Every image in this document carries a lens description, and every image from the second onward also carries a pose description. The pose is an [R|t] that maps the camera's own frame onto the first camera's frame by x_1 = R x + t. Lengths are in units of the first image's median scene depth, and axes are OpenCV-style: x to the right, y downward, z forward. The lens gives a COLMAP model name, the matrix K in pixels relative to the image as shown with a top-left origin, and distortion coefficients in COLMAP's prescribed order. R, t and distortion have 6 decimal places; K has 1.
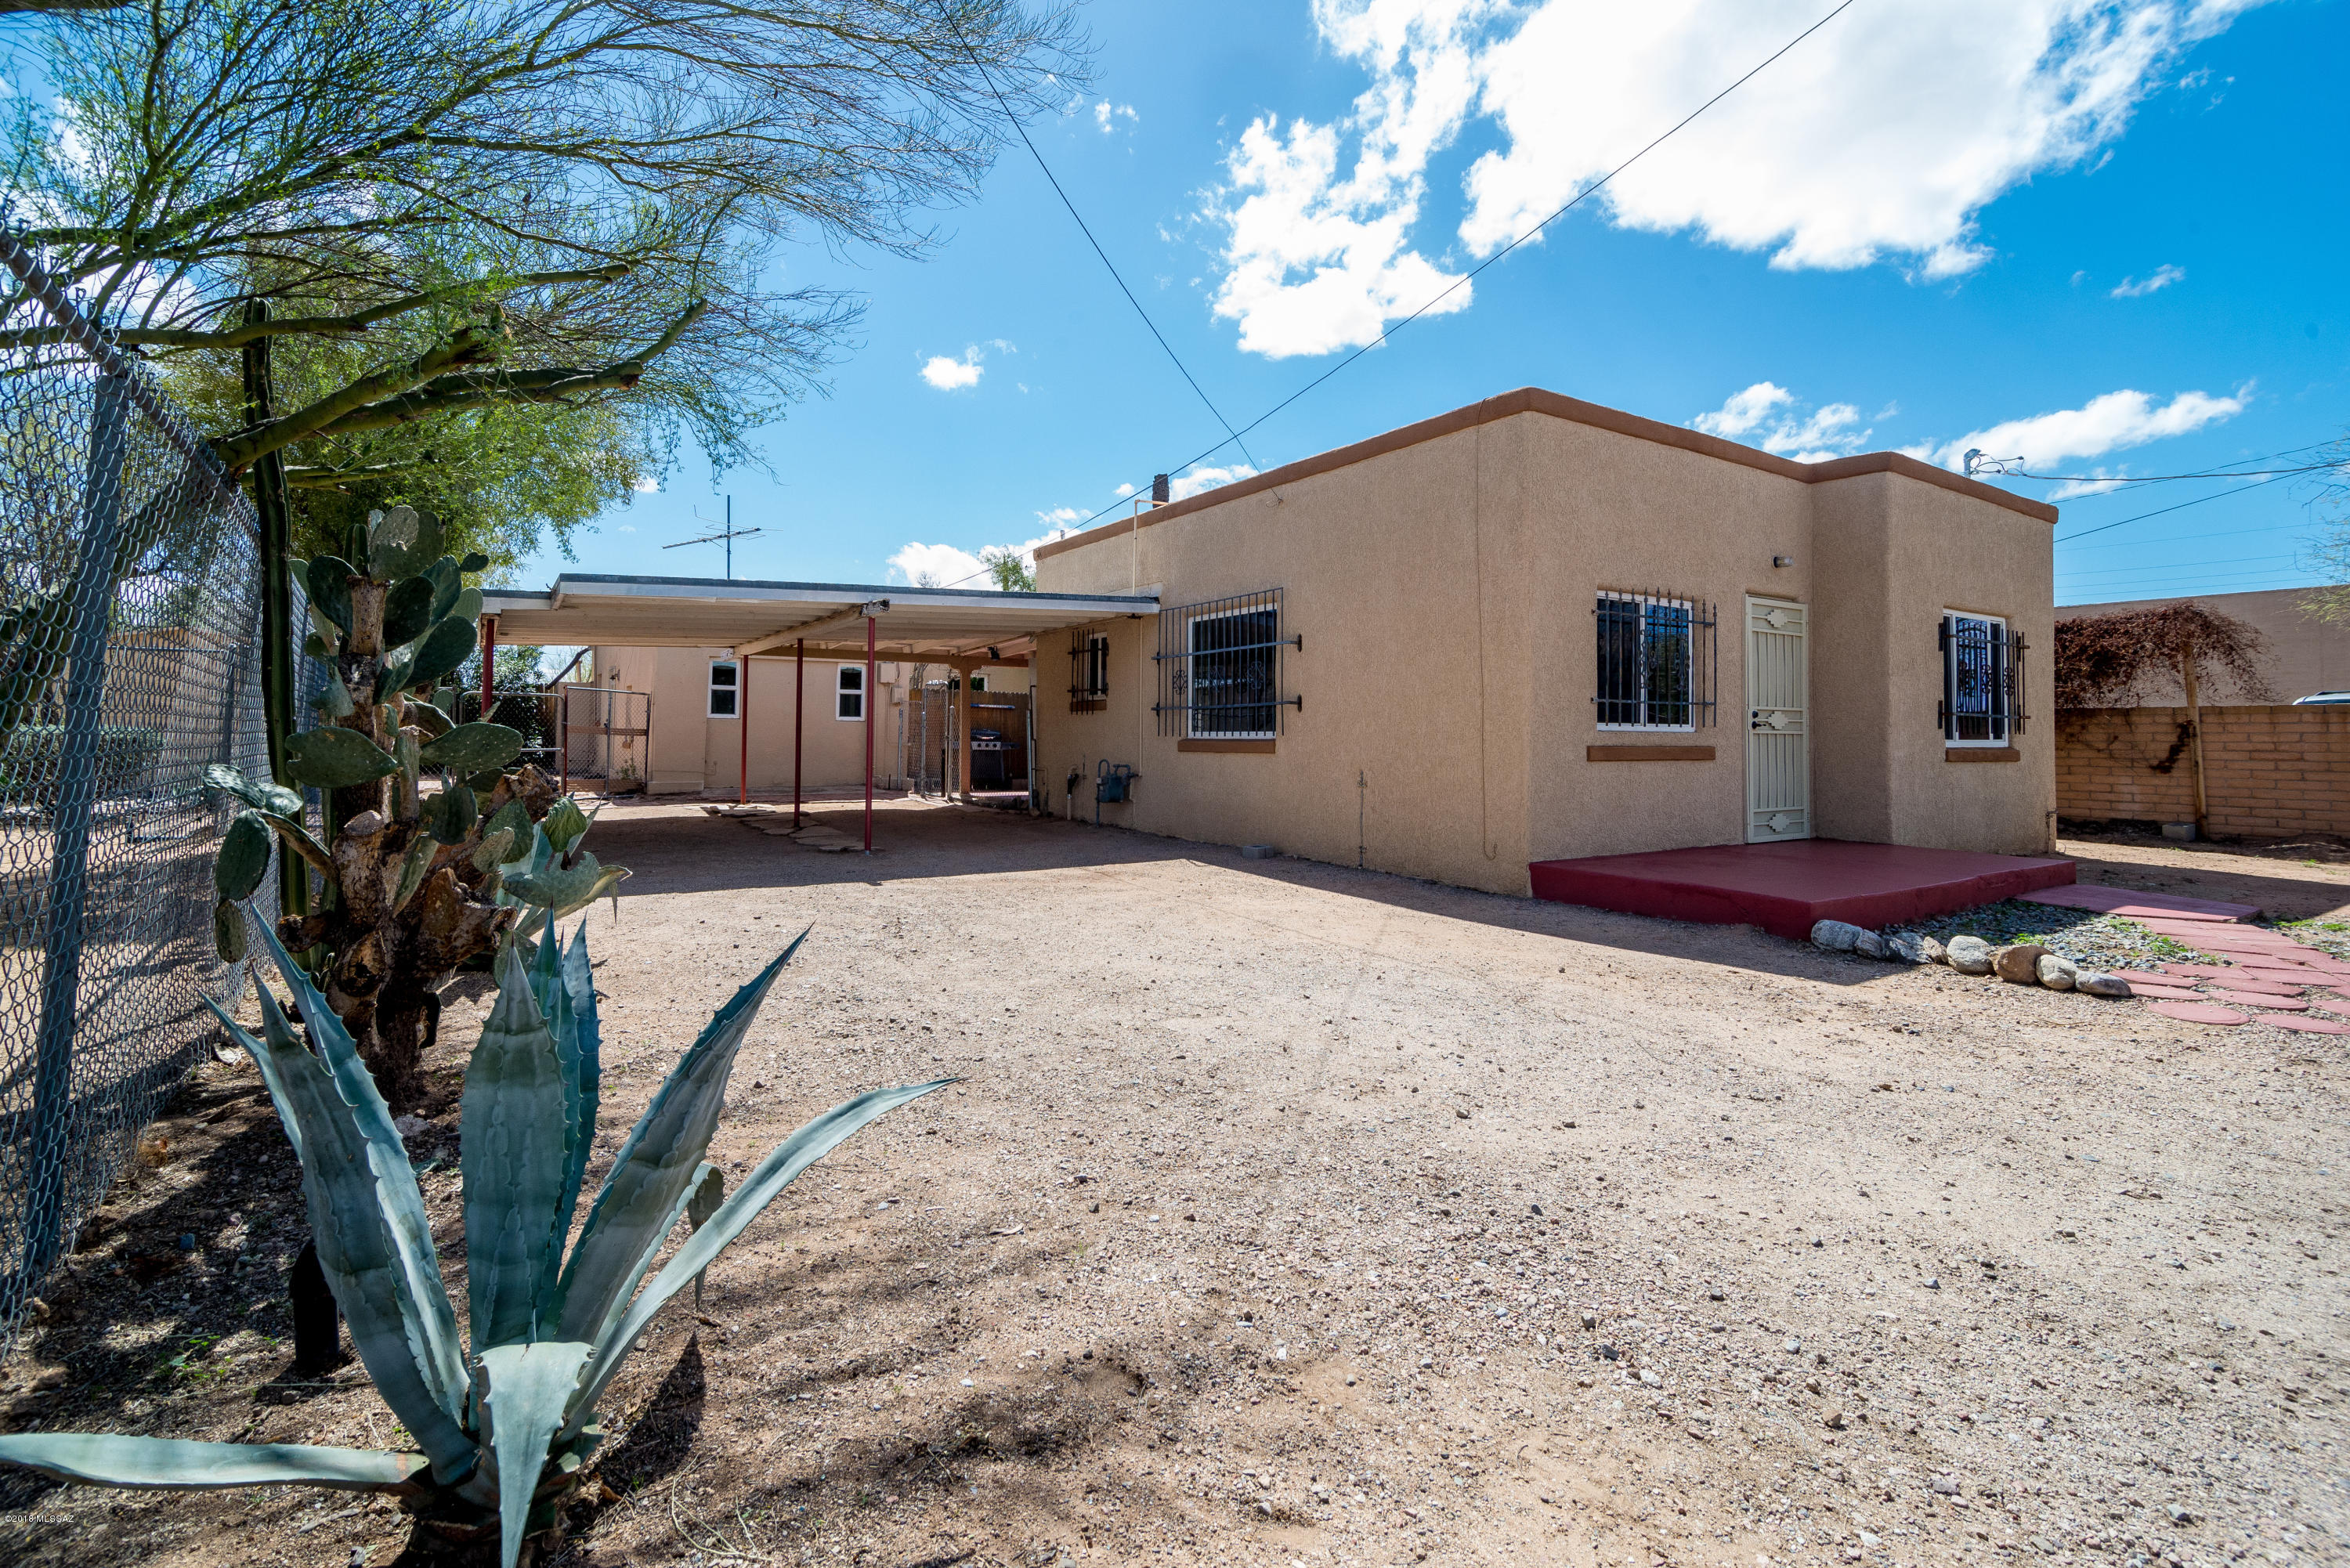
lens RADIAL K [[1075.9, 0, 1187.4], [0, 1075.9, 725.2], [0, 0, 1]] dist [0.020773, 0.000778]
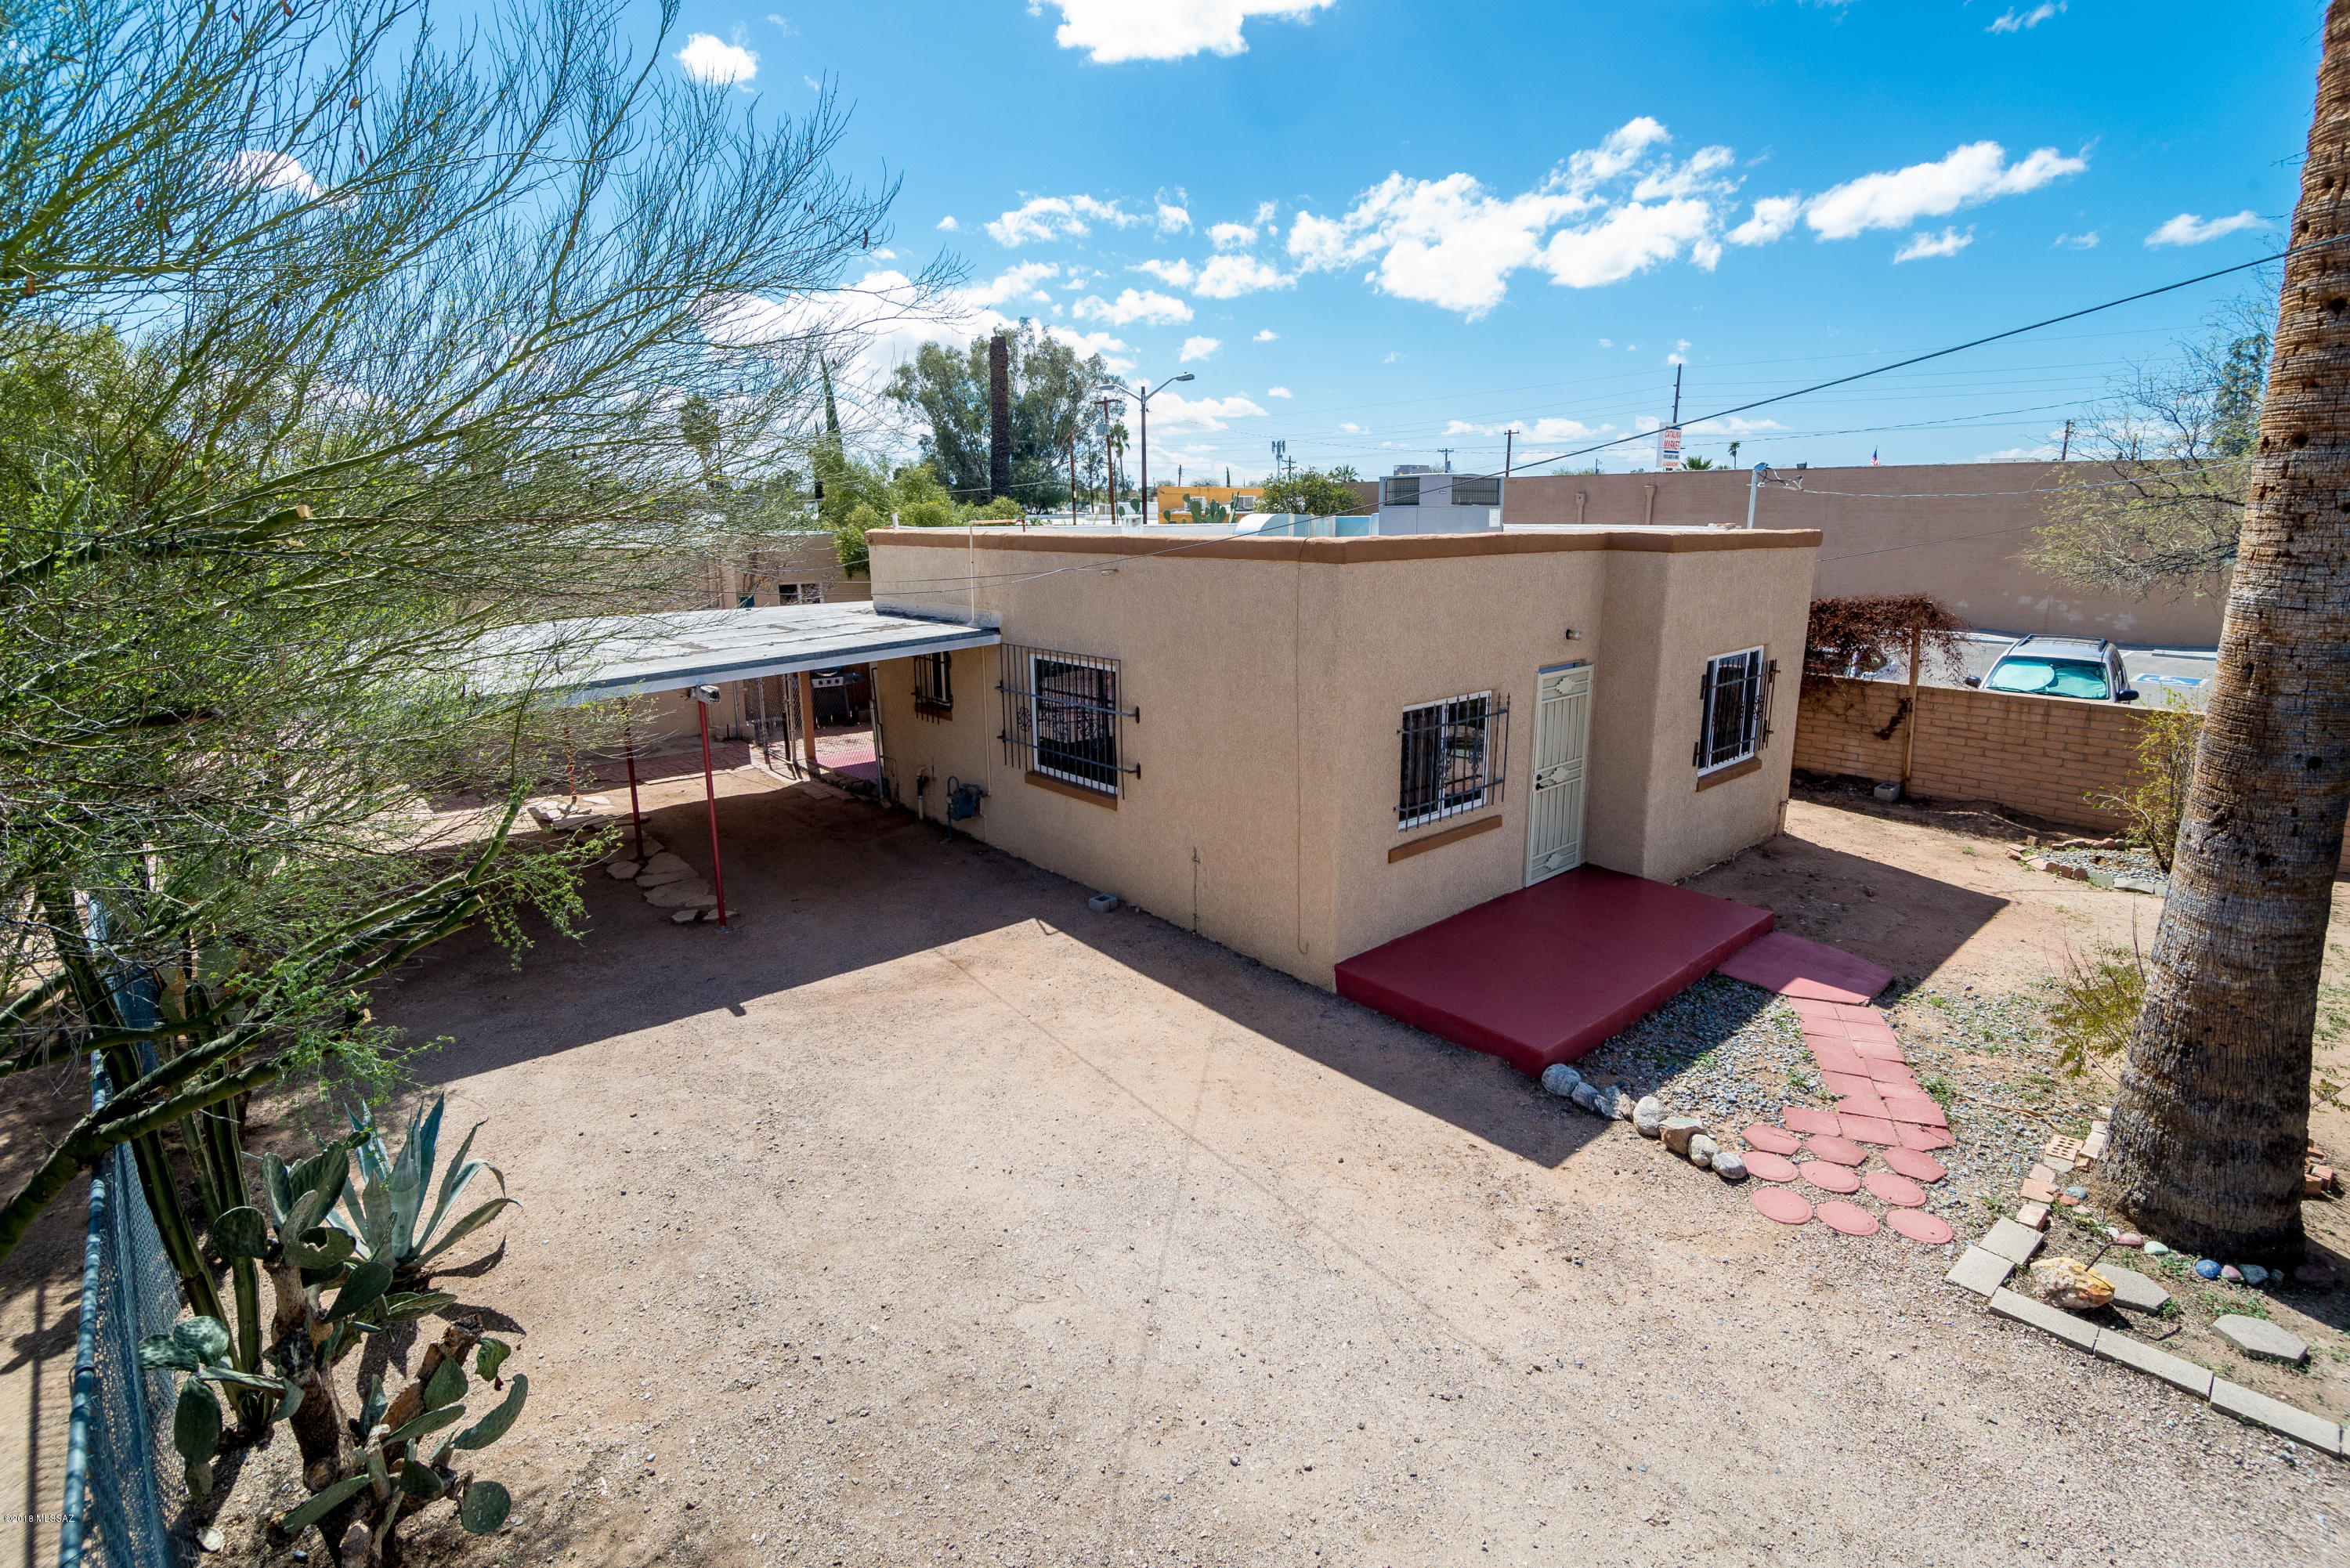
lens RADIAL K [[1094.4, 0, 1207.1], [0, 1094.4, 756.7], [0, 0, 1]] dist [0.044048, 0.000095]
pose [[0.989250, -0.038817, 0.140991, 0.018846], [0.004865, 0.972329, 0.233563, -0.277682], [-0.146156, -0.230366, 0.962065, -0.044848]]
